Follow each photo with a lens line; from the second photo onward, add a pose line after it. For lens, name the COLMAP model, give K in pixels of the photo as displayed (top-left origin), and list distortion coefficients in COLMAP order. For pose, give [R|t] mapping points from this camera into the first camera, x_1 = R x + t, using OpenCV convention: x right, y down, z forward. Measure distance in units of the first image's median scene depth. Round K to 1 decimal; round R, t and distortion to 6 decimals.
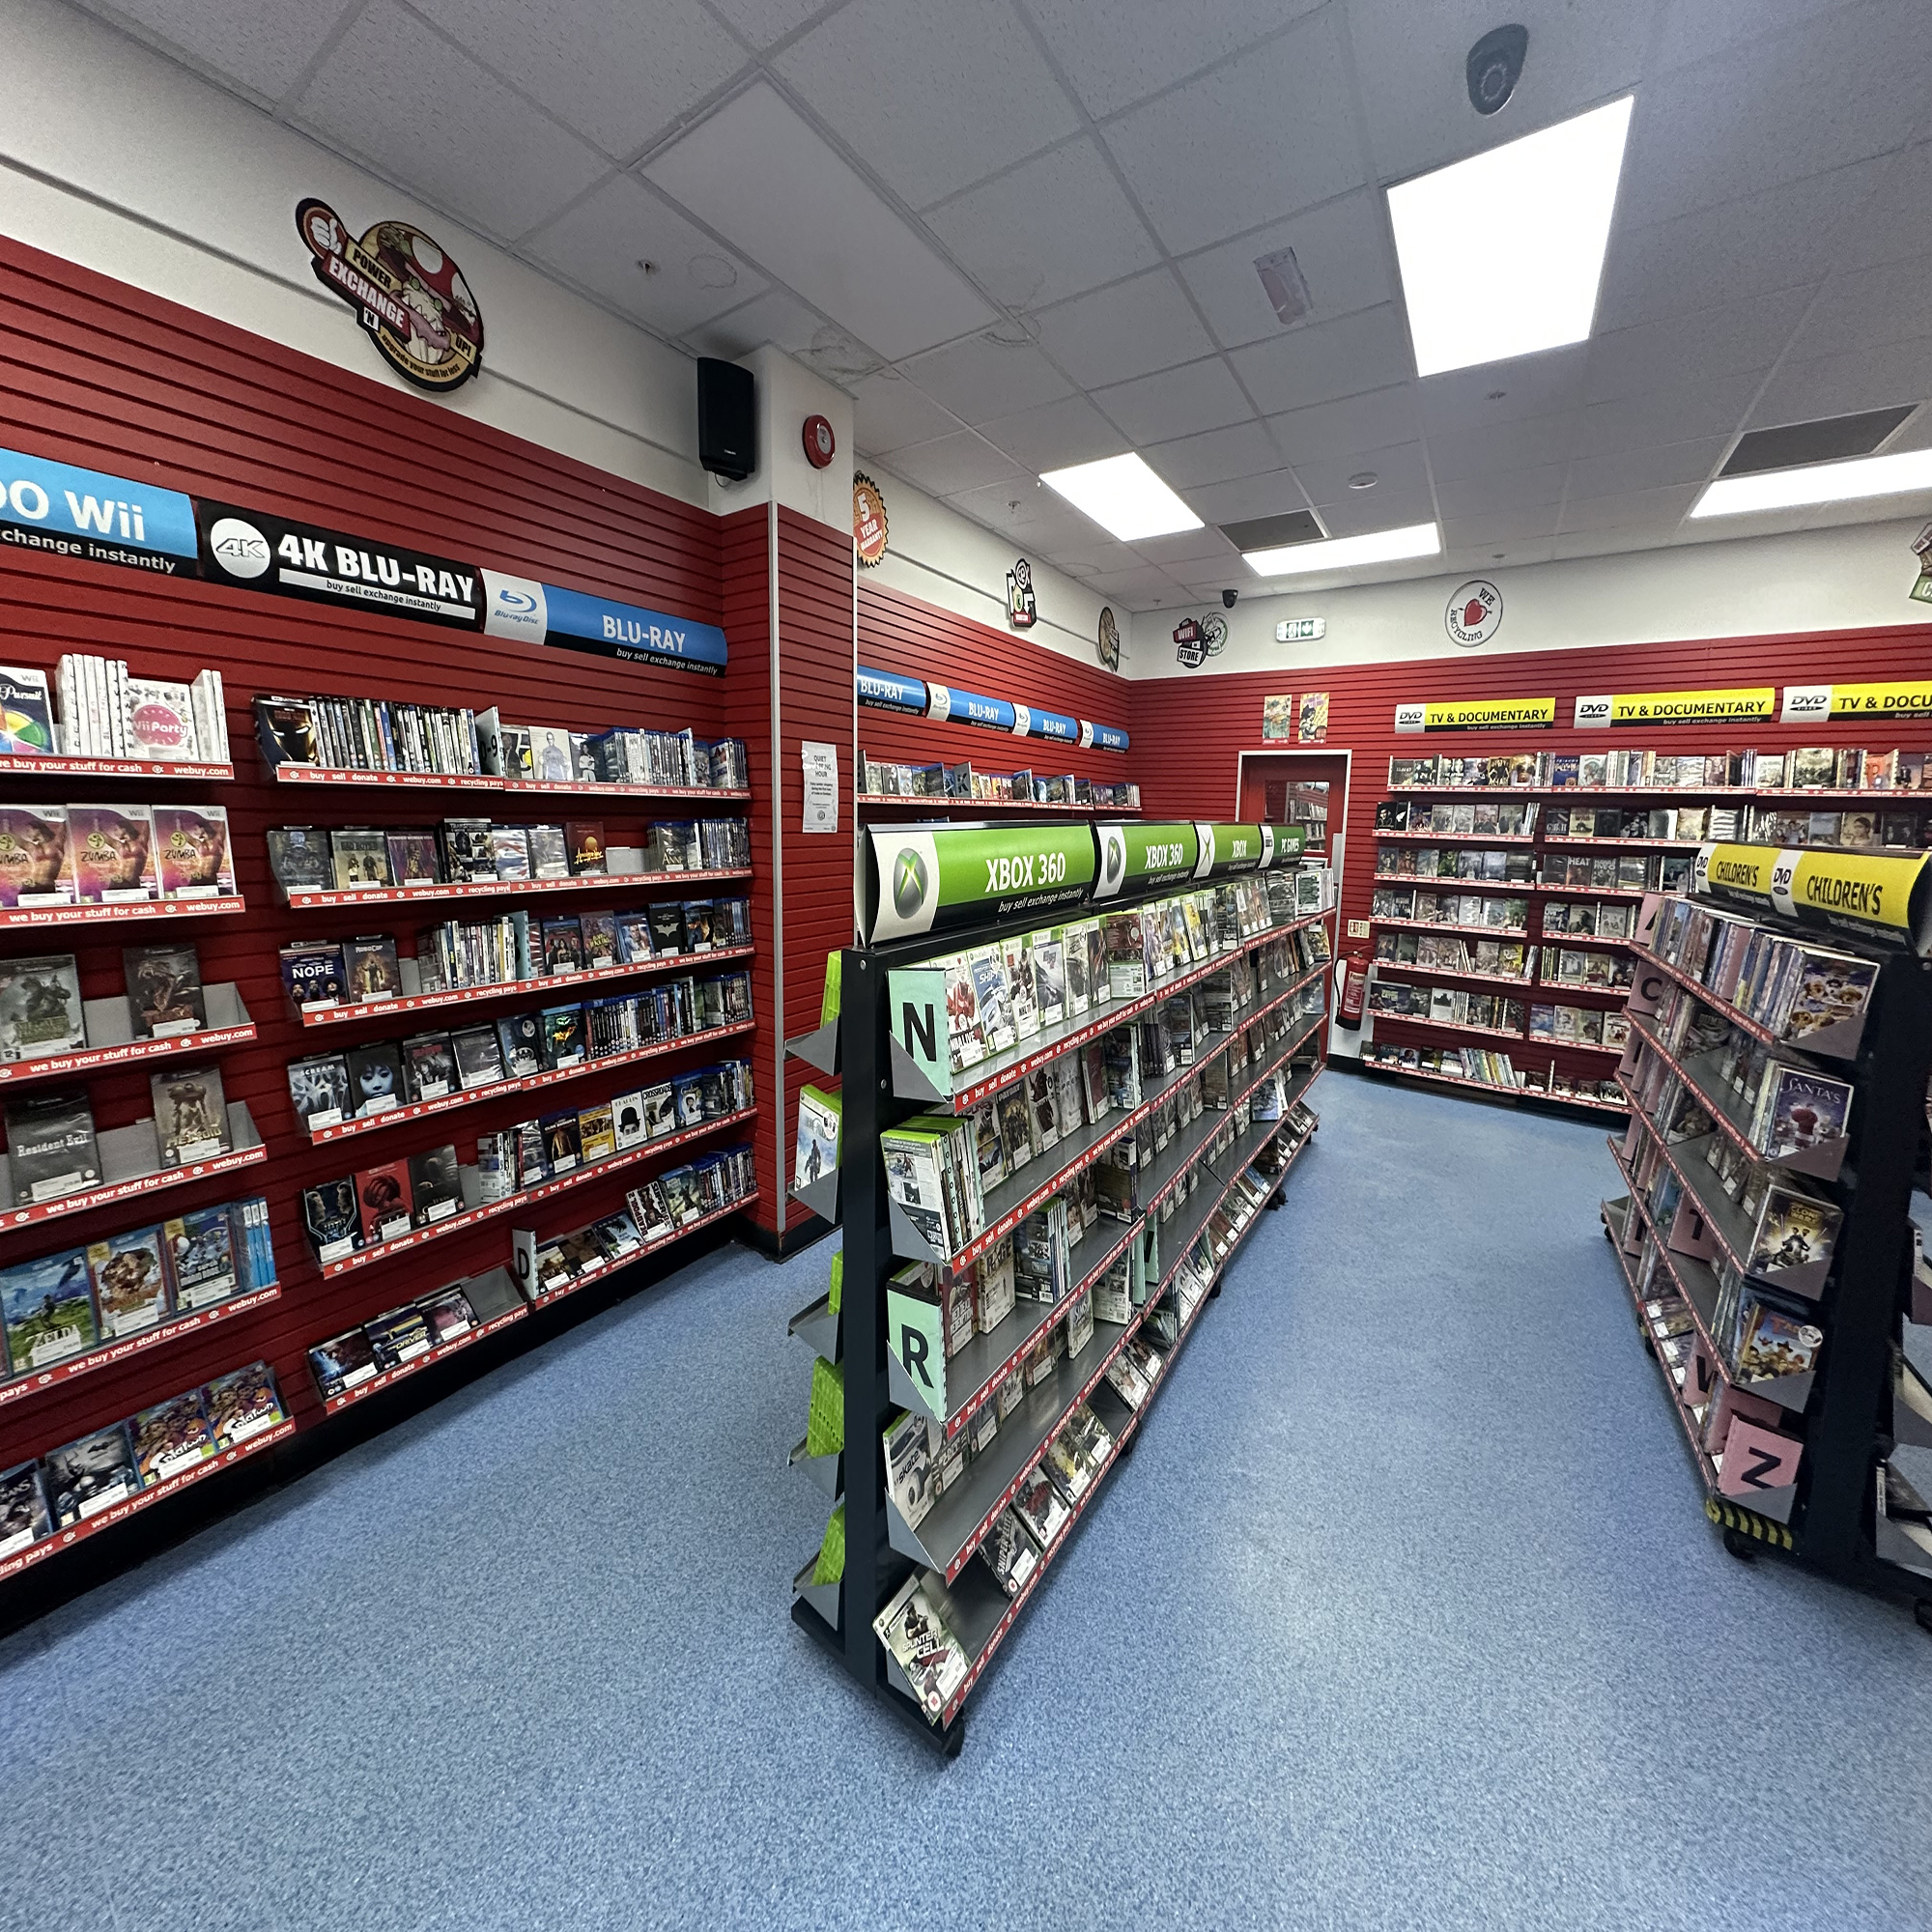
lens RADIAL K [[777.1, 0, 963.4], [0, 777.1, 899.5], [0, 0, 1]] dist [0.001453, 0.000101]
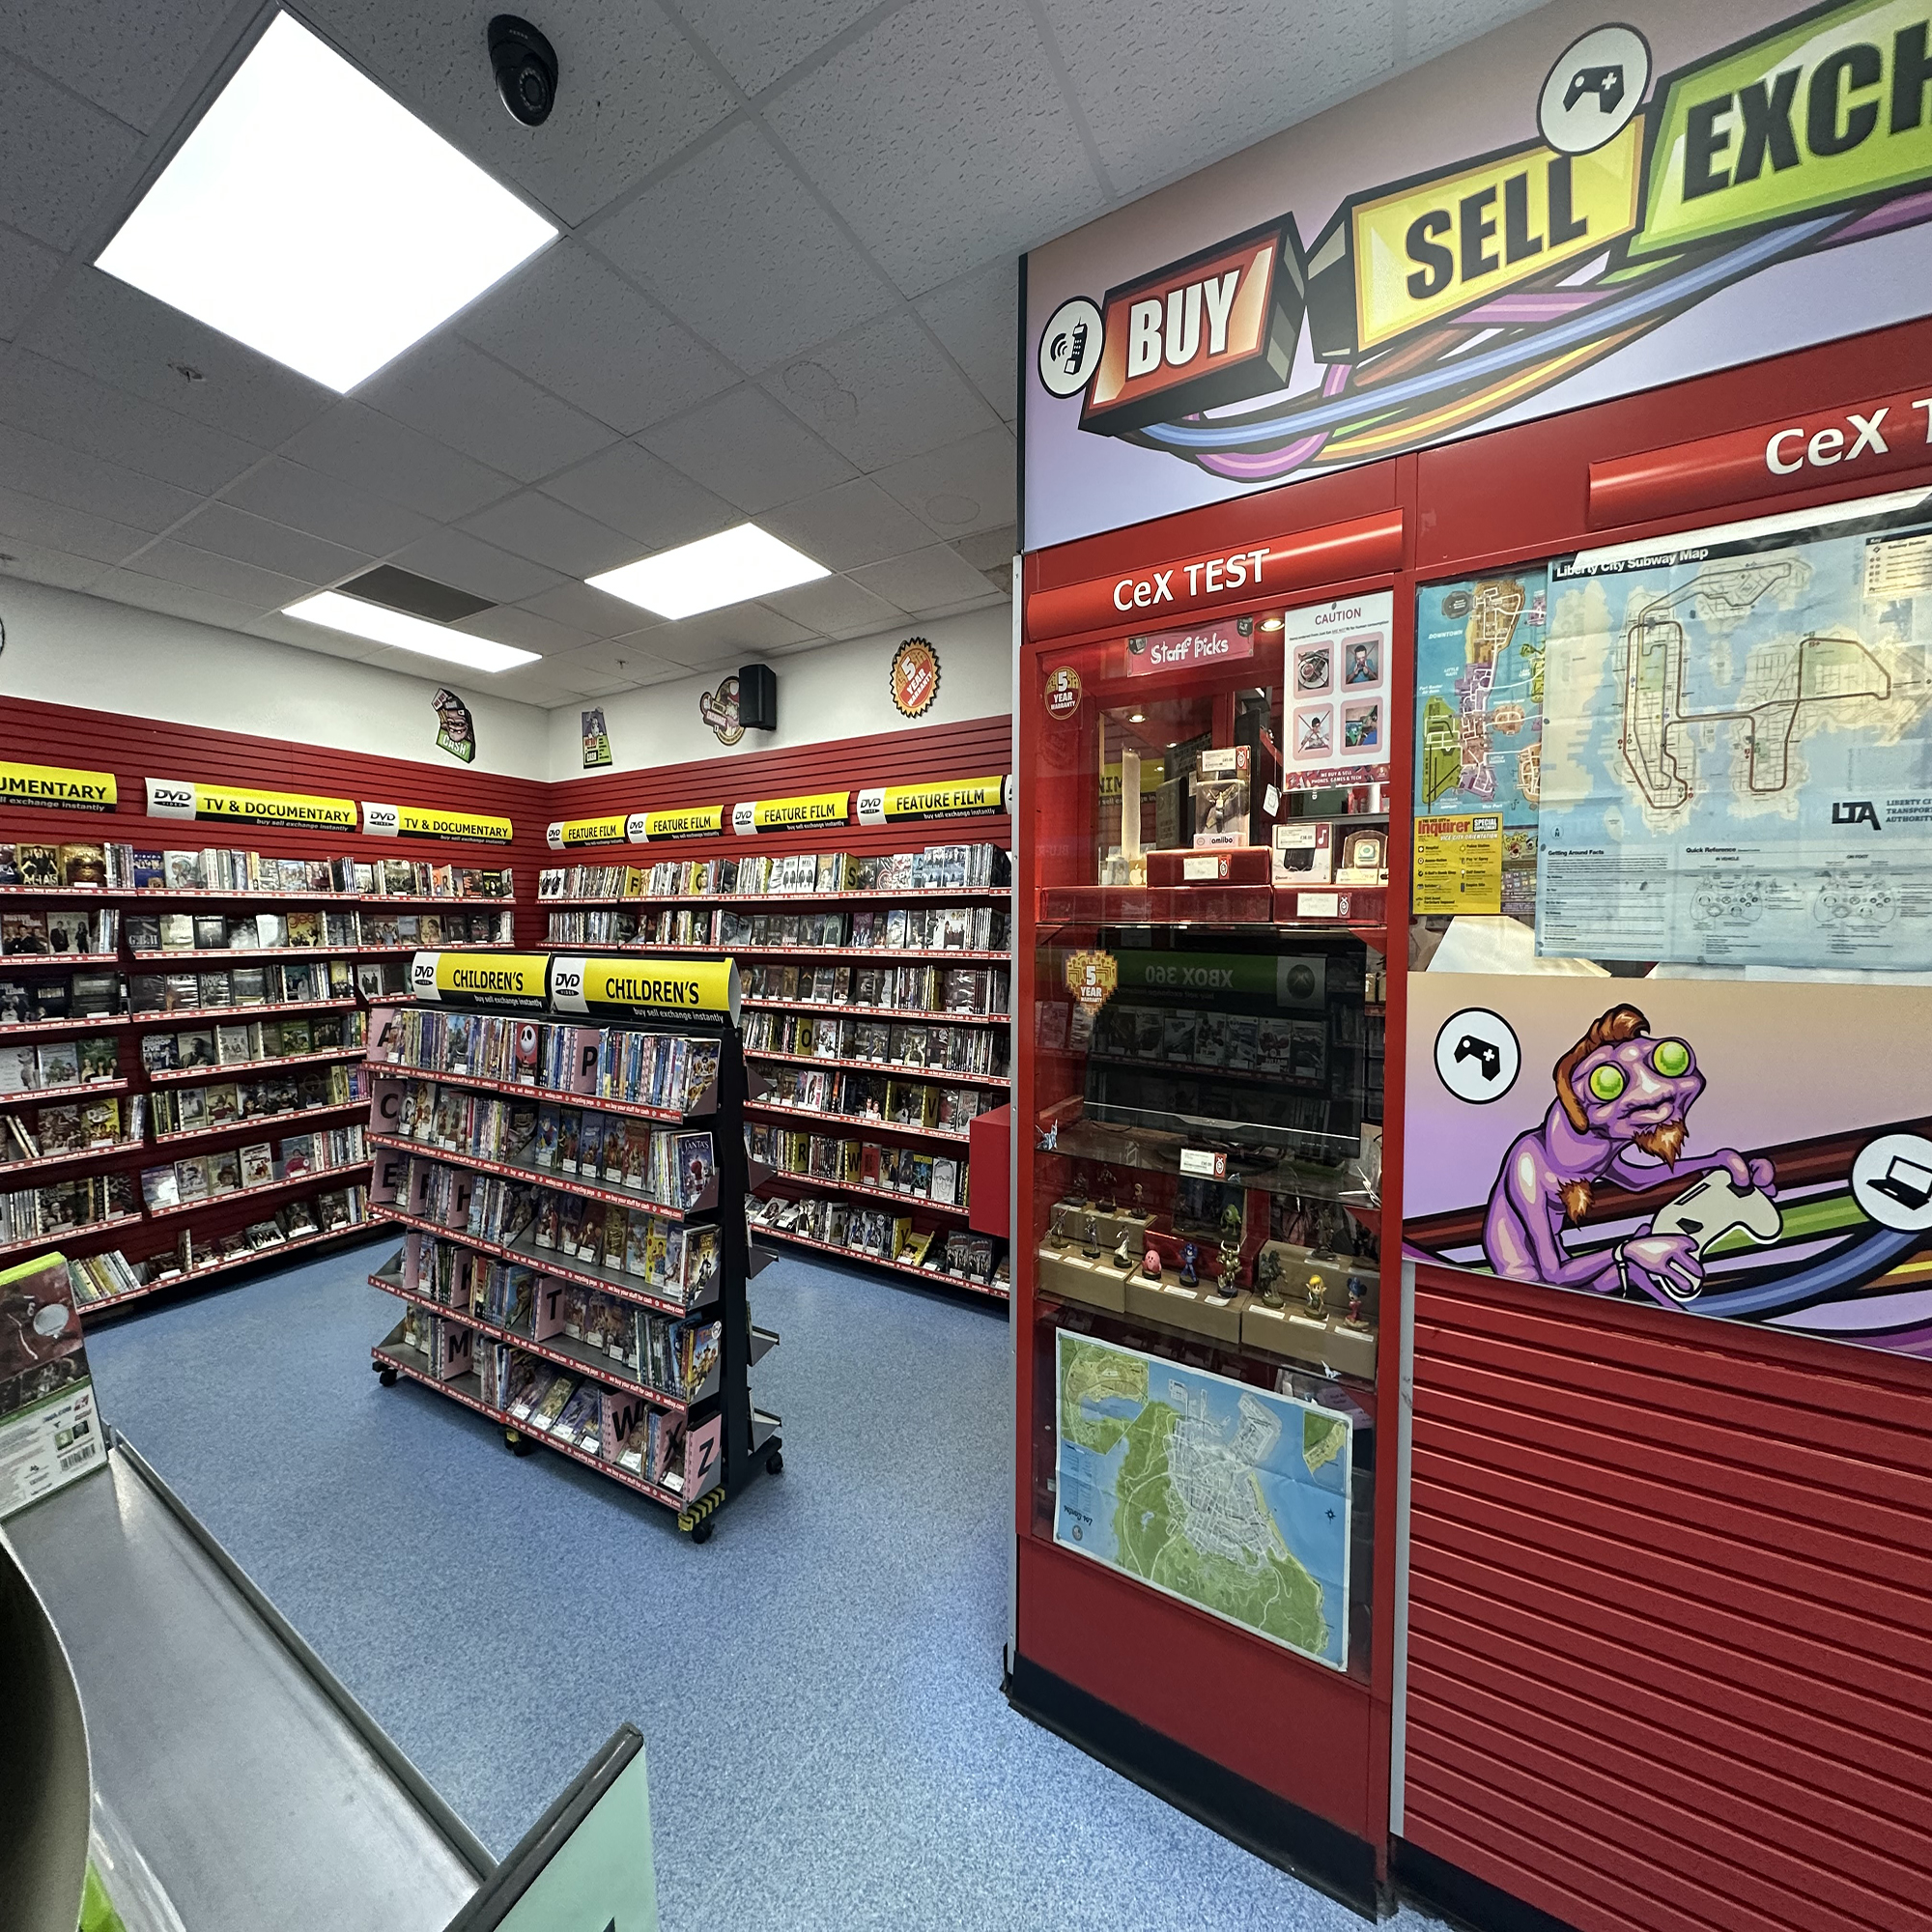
lens RADIAL K [[760.2, 0, 979.9], [0, 760.2, 937.9], [0, 0, 1]] dist [-0.000865, -0.000056]
pose [[-0.083036, -0.051715, 0.995204, -0.072025], [0.115153, 0.991465, 0.061129, -0.046467], [-0.989871, 0.119677, -0.076372, 0.233446]]
